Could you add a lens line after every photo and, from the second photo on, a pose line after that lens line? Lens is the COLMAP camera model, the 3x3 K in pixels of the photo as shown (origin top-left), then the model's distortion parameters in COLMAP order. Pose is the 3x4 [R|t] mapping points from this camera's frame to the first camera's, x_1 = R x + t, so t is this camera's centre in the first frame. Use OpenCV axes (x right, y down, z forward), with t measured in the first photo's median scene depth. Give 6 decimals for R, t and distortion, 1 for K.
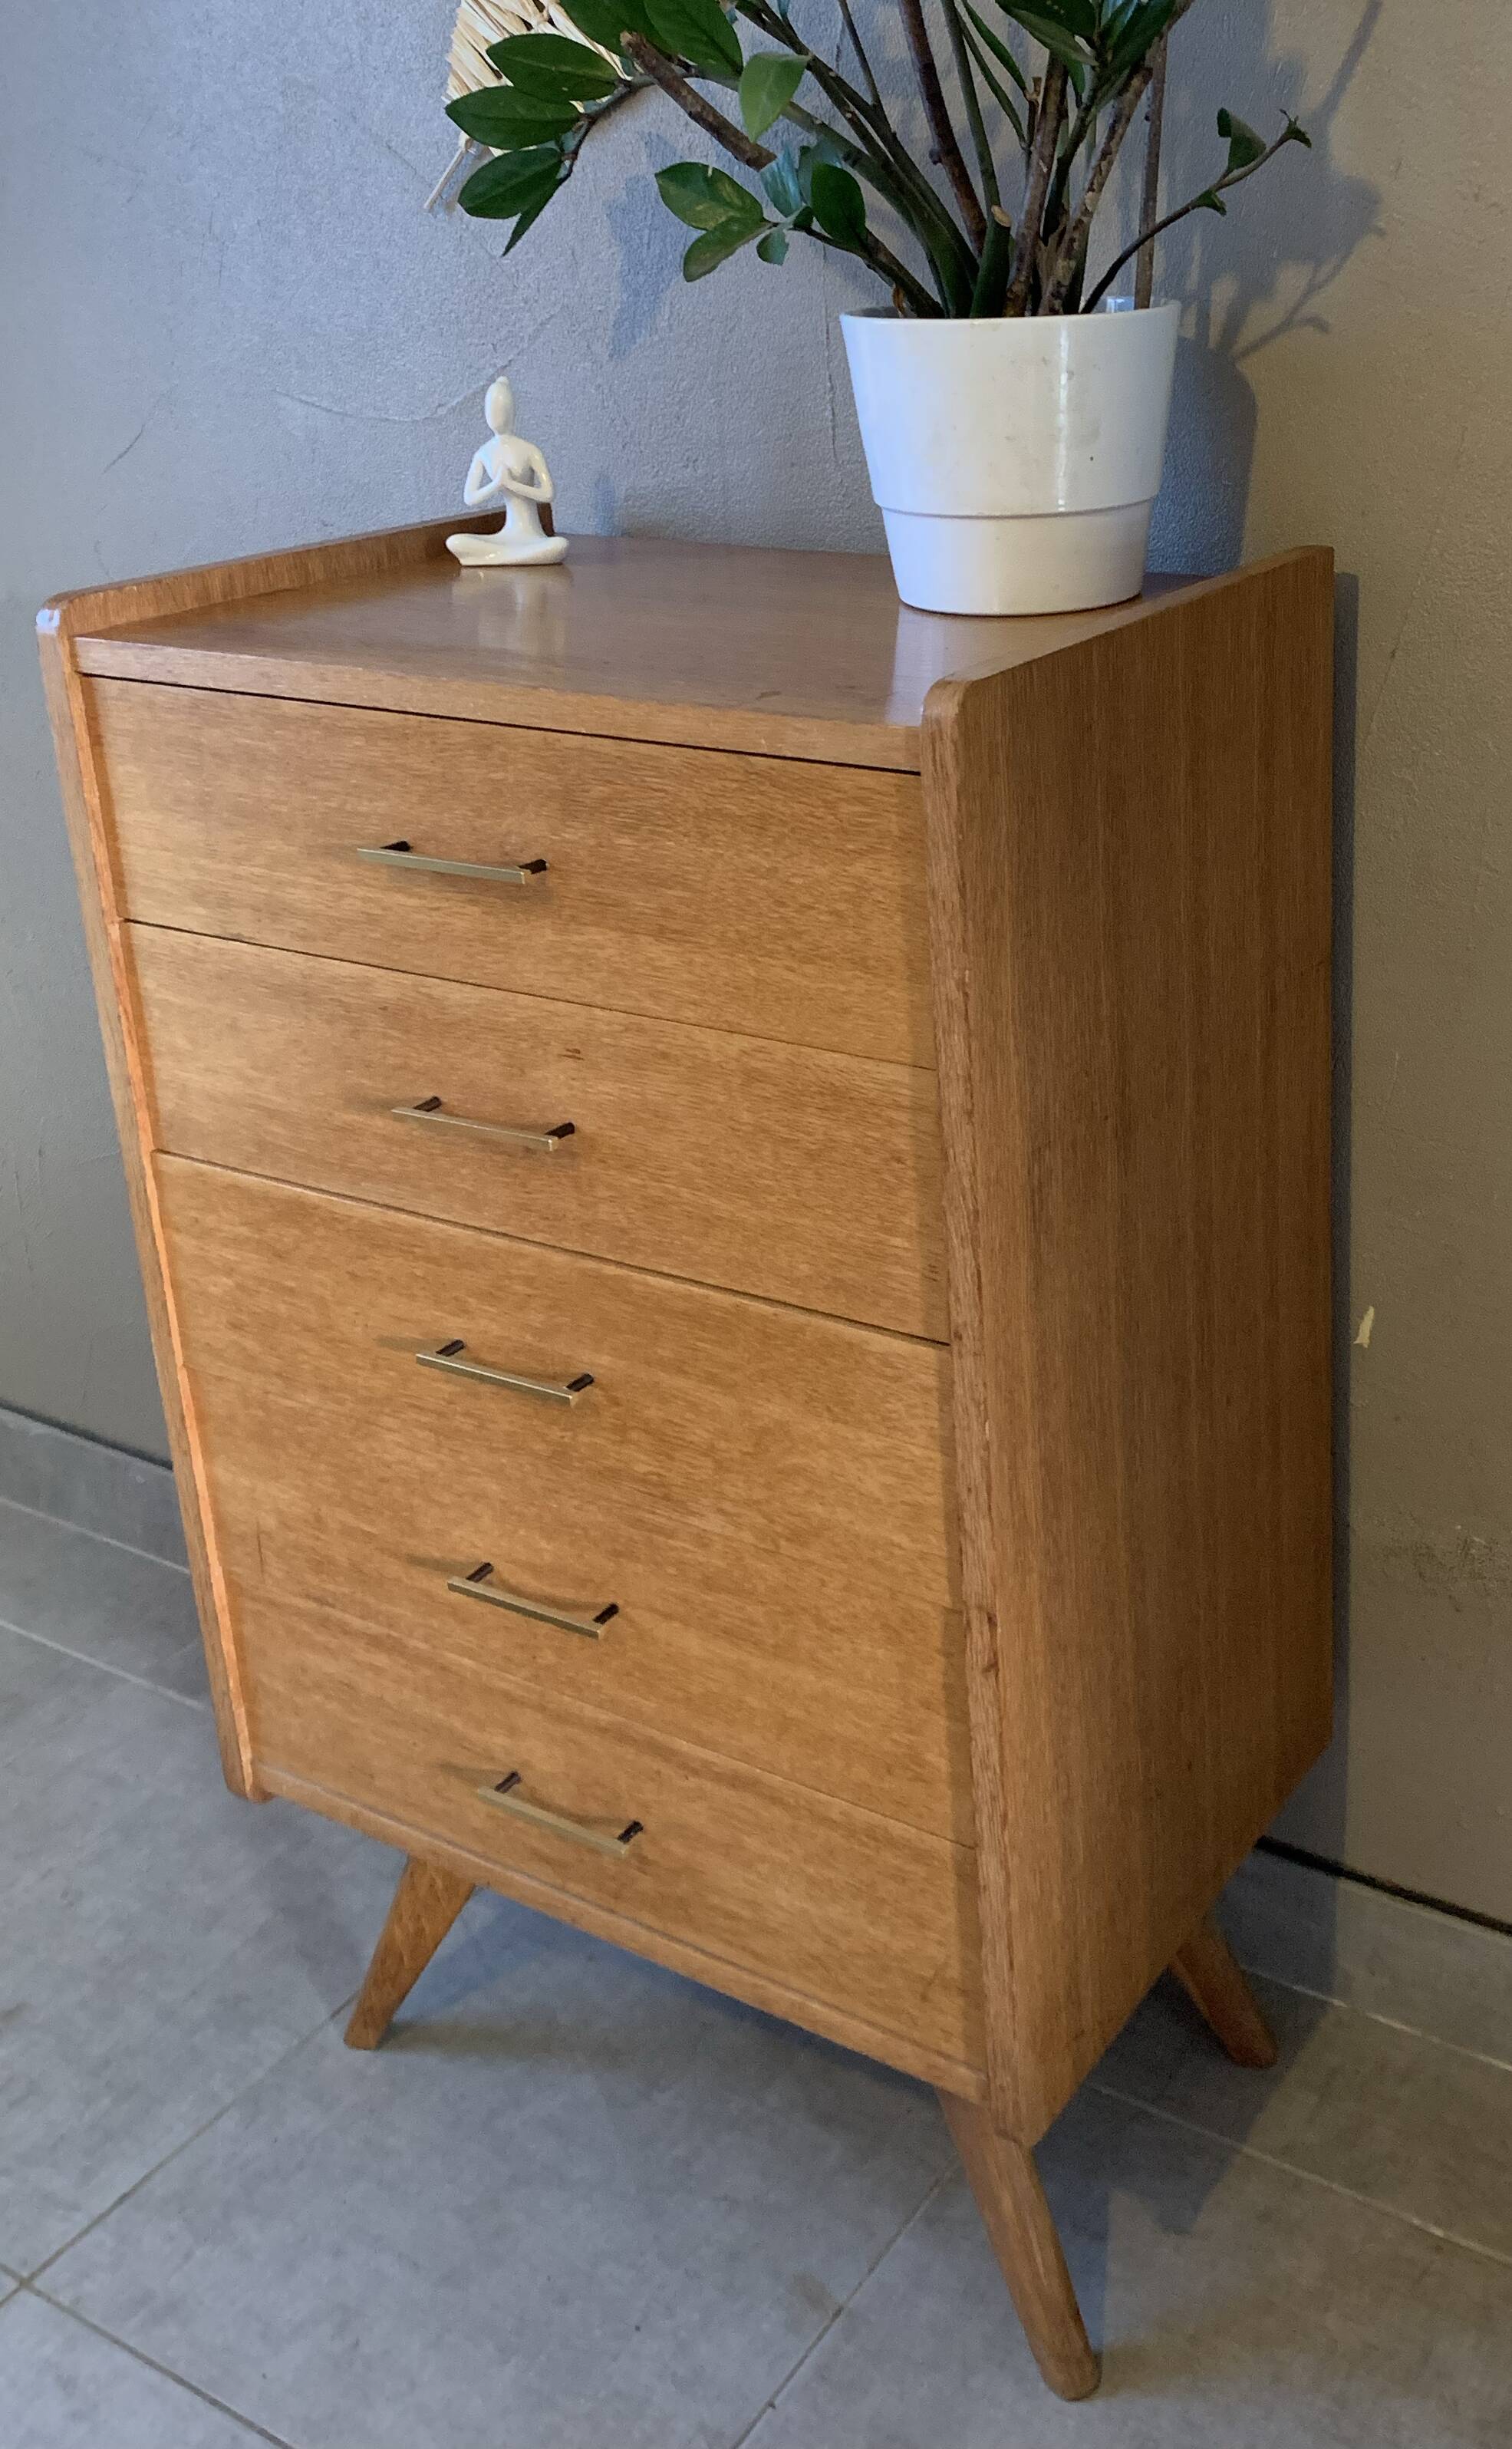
lens RADIAL K [[2398.0, 0, 1019.8], [0, 2398.0, 915.2], [0, 0, 1]] dist [0.010135, 0.000000]
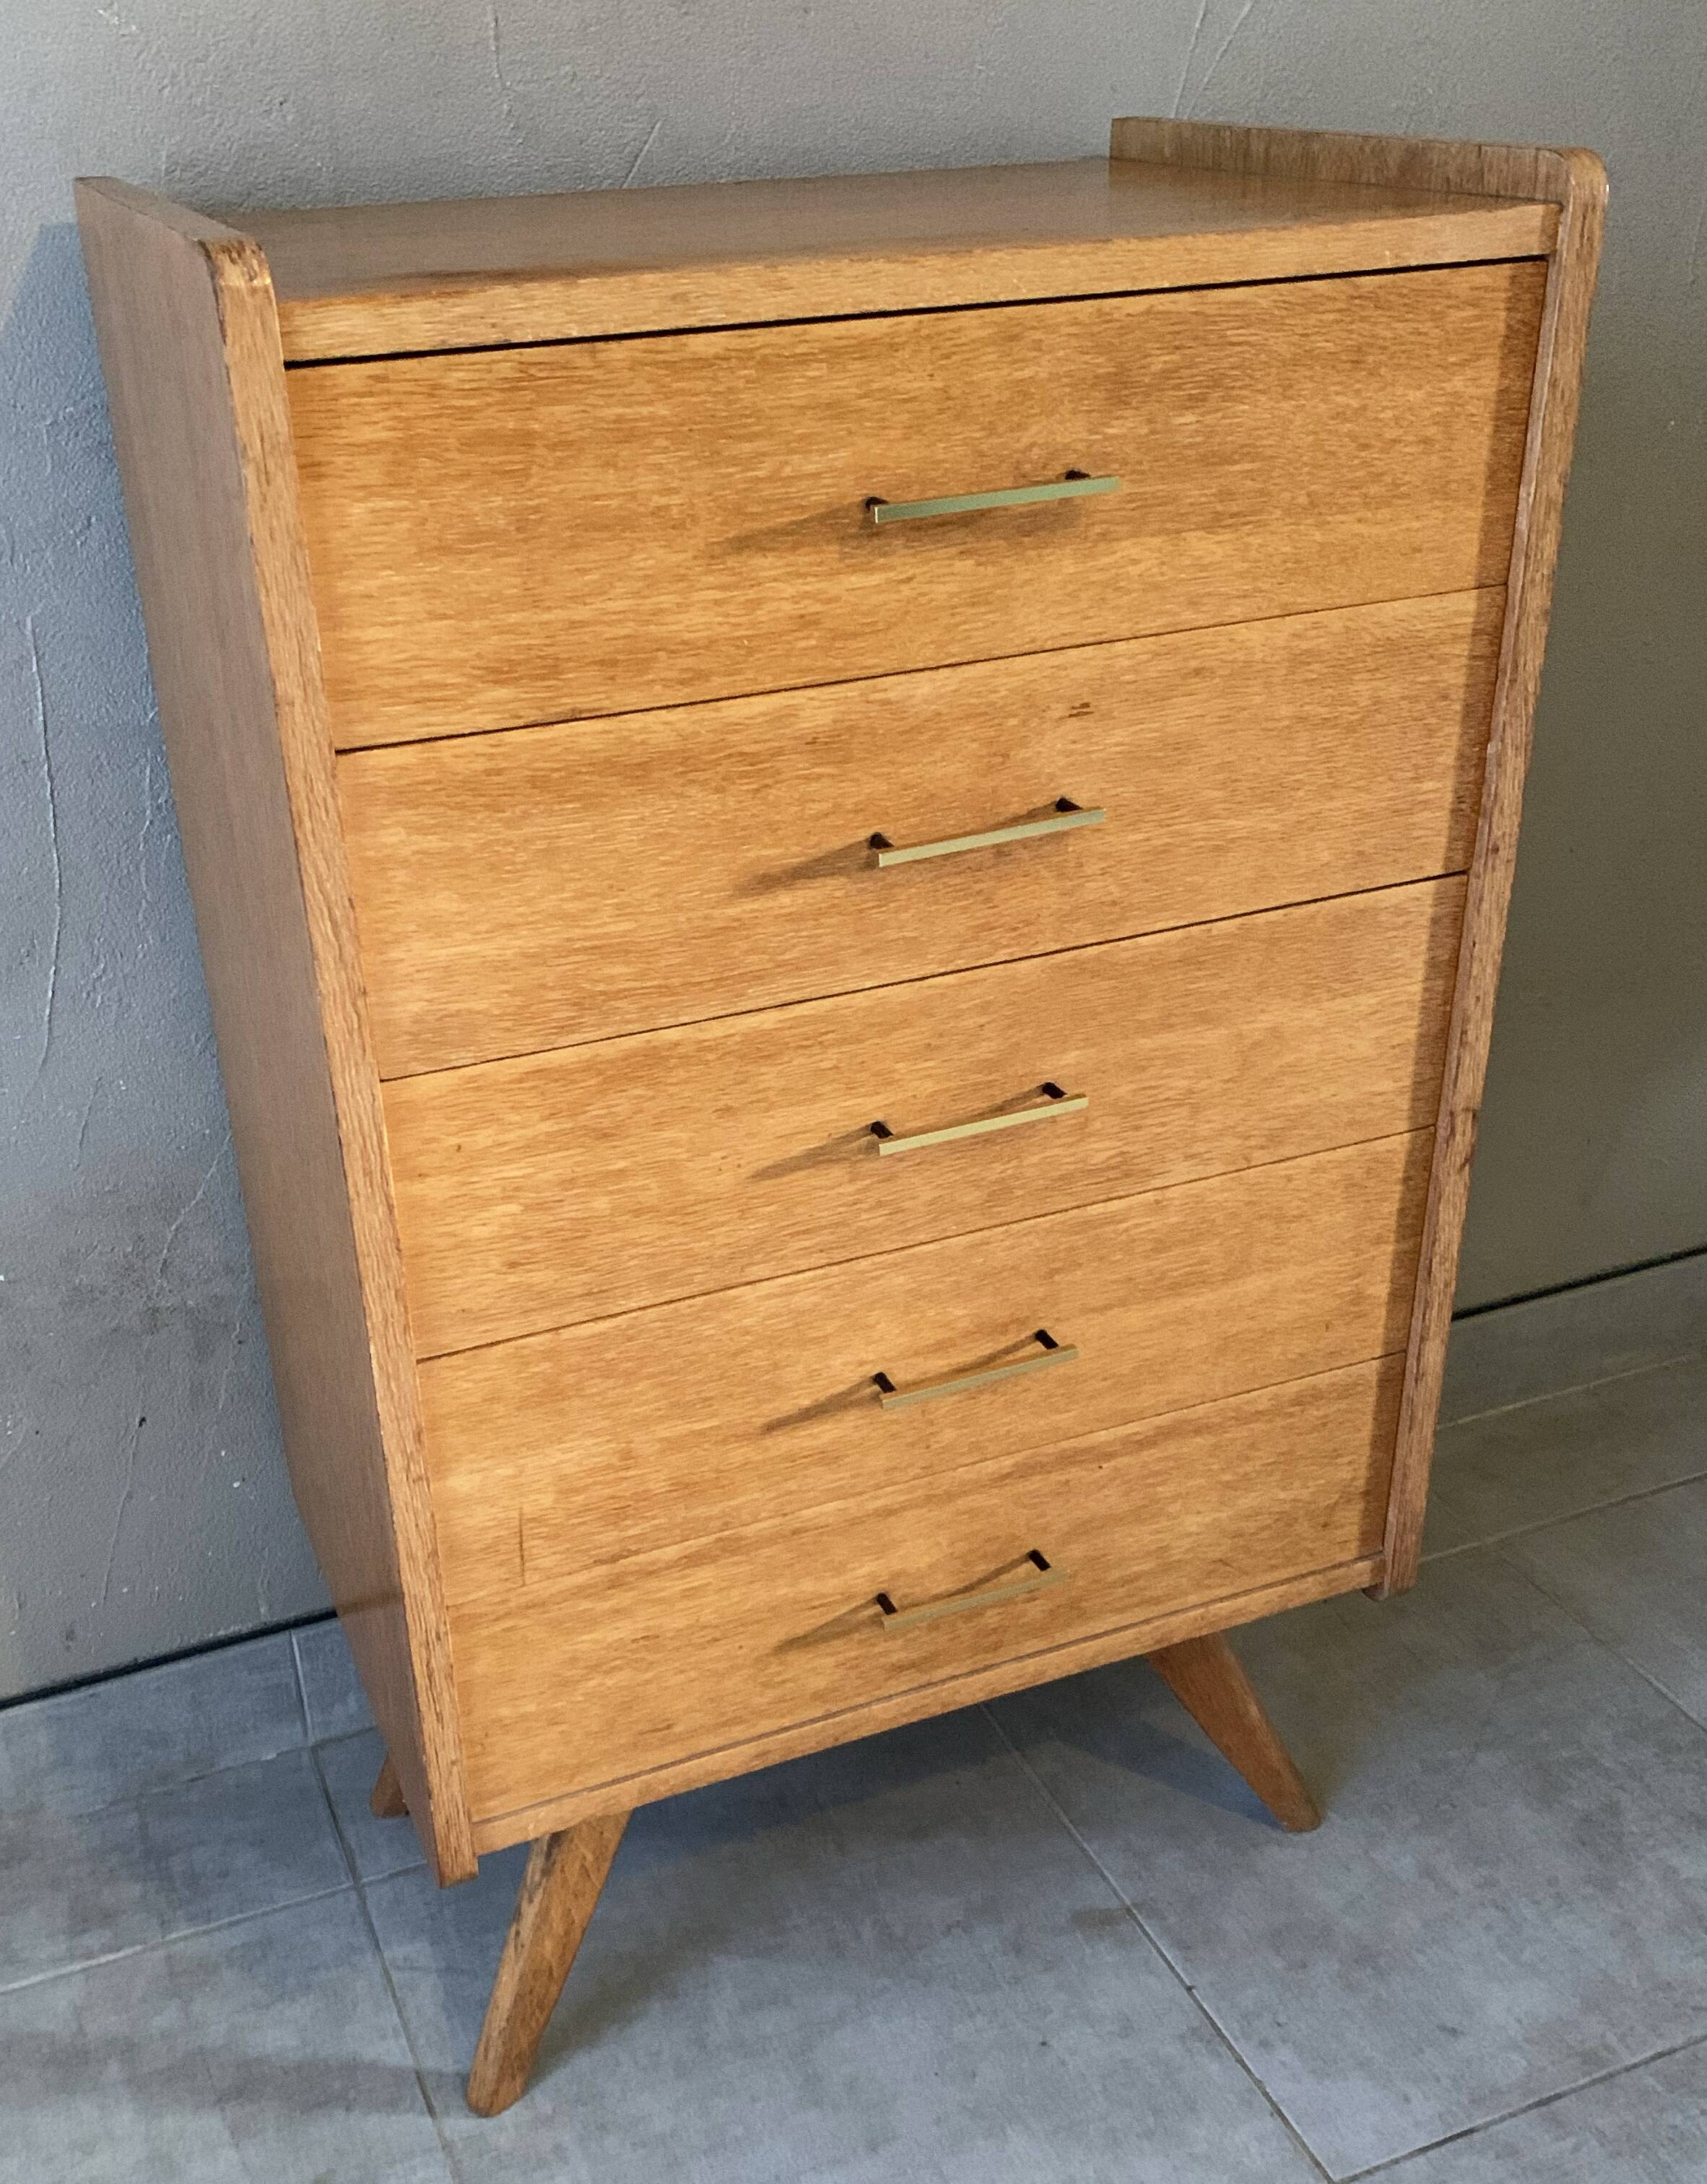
lens RADIAL K [[2238.6, 0, 767.7], [0, 2238.6, 1235.2], [0, 0, 1]] dist [0.030834, 0.000000]
pose [[0.605414, -0.372260, 0.703489, -0.849635], [0.250250, 0.928084, 0.275745, -0.017124], [-0.755545, 0.009108, 0.655033, 0.514769]]
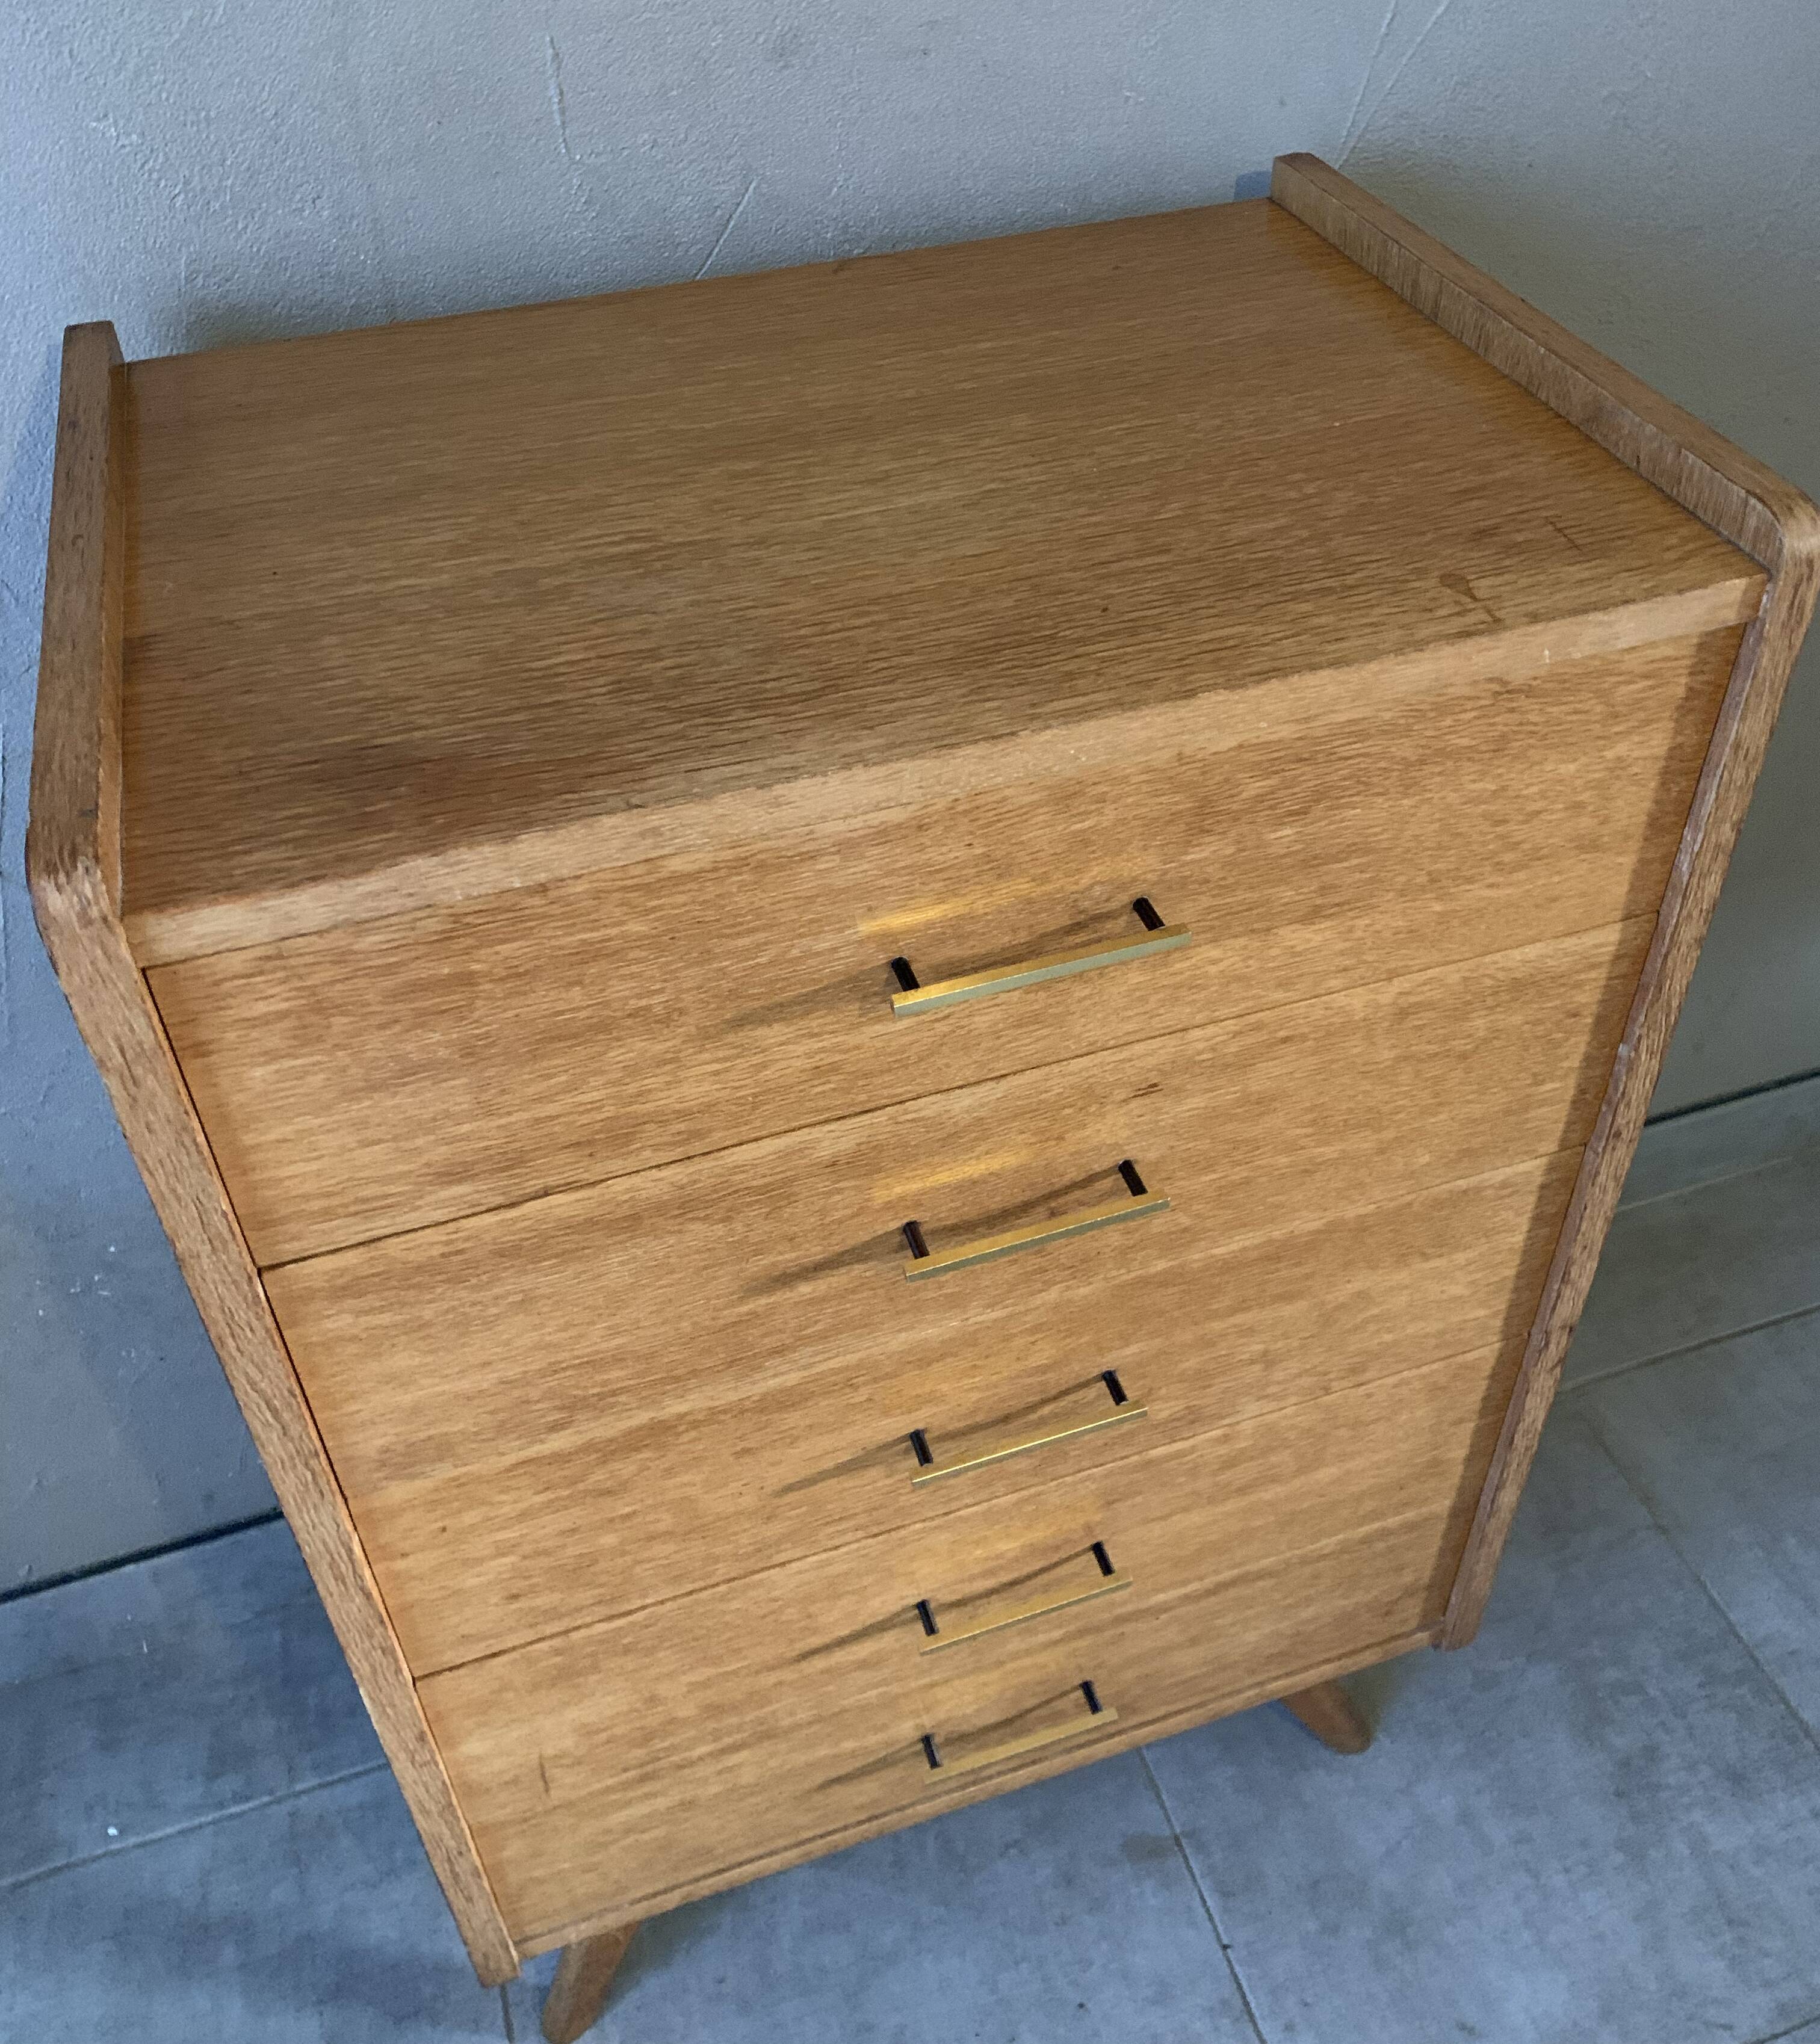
lens RADIAL K [[1863.4, 0, 901.7], [0, 1863.4, 838.9], [0, 0, 1]] dist [0.030181, 0.000000]
pose [[0.660747, -0.458077, 0.594625, -0.526640], [0.227834, 0.877211, 0.422602, -0.269430], [-0.715196, -0.143758, 0.683980, 0.613632]]
